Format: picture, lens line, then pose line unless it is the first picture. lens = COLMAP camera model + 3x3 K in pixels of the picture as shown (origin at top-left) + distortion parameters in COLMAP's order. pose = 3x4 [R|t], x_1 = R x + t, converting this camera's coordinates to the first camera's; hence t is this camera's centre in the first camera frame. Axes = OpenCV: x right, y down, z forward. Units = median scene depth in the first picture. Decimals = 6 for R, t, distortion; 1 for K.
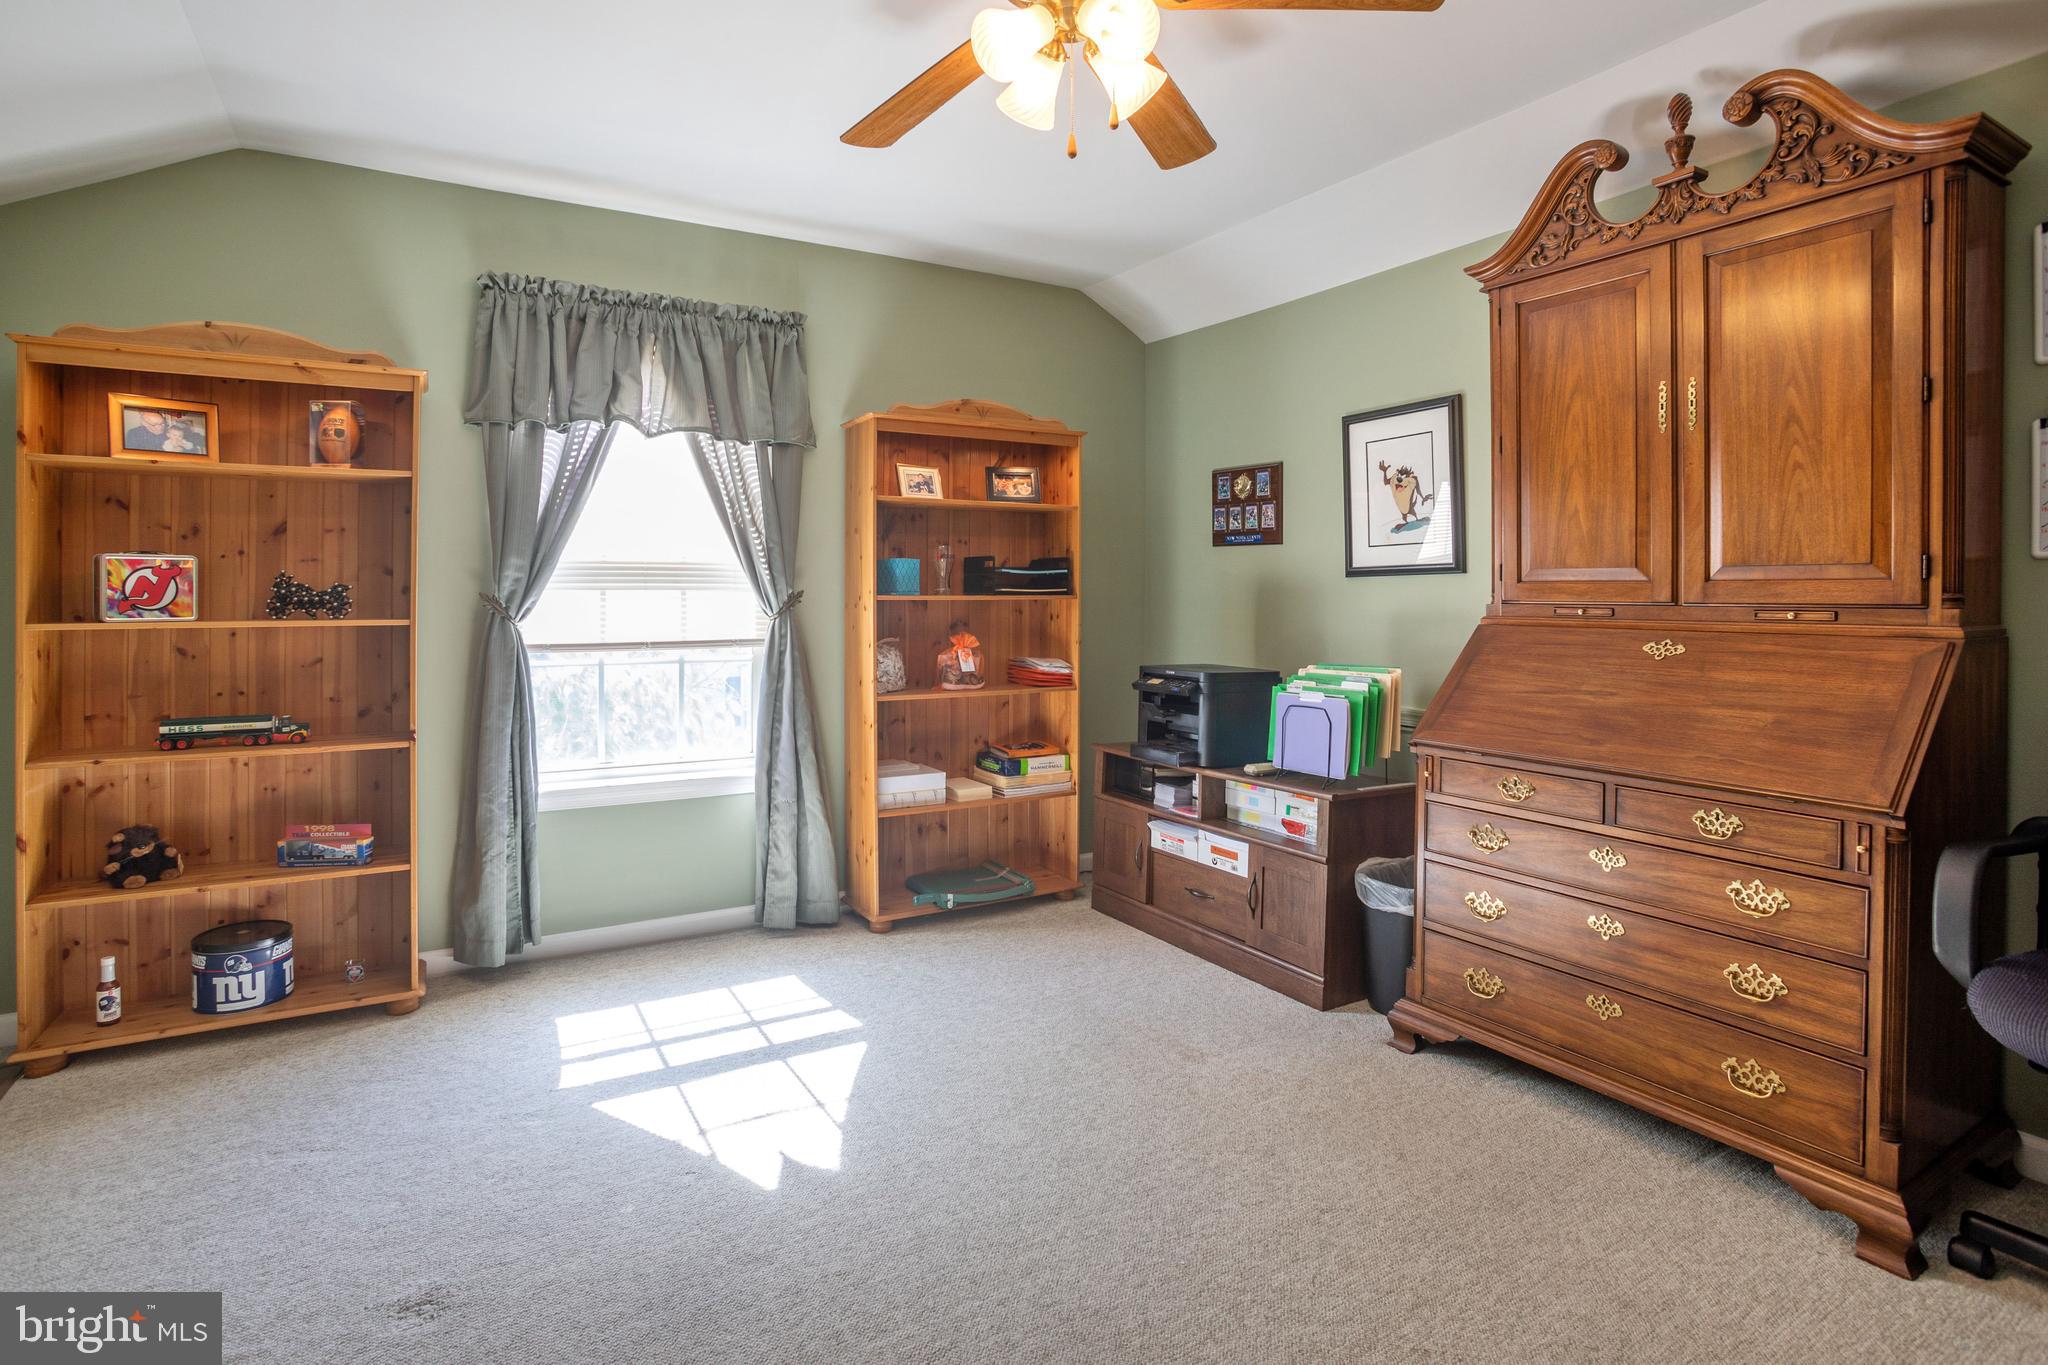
lens RADIAL K [[1030.3, 0, 1022.1], [0, 1030.3, 598.6], [0, 0, 1]] dist [-0.074949, 0.026538]
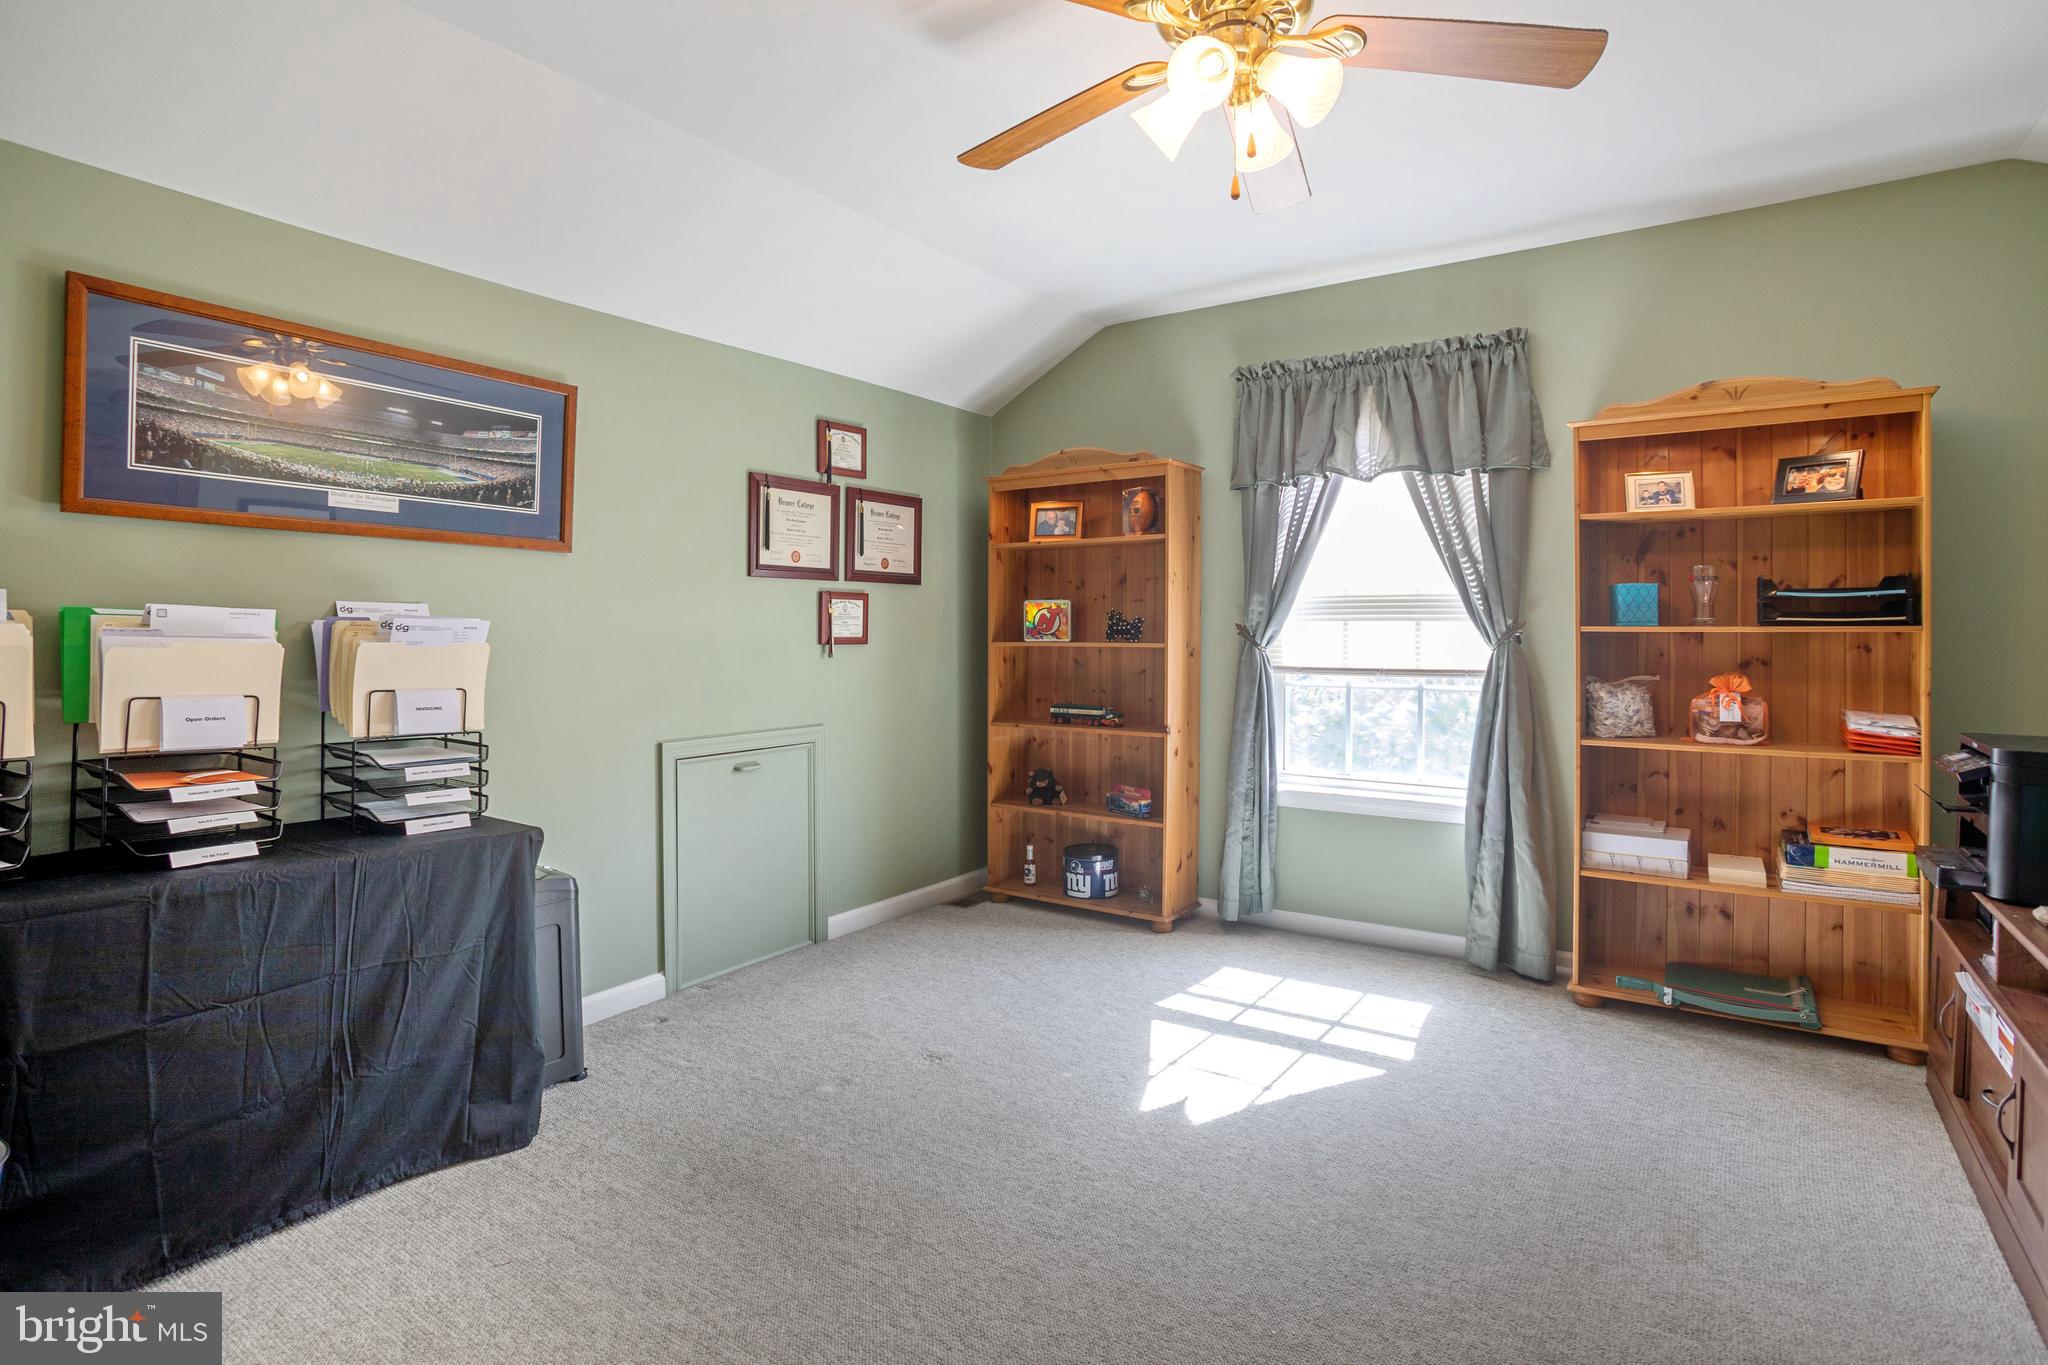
lens RADIAL K [[1032.6, 0, 1019.0], [0, 1032.6, 631.6], [0, 0, 1]] dist [-0.073546, 0.025281]
pose [[0.412047, 0.006460, -0.911140, 0.520005], [-0.002620, 0.999979, 0.005905, -0.002614], [0.911159, -0.000046, 0.412056, 0.221753]]
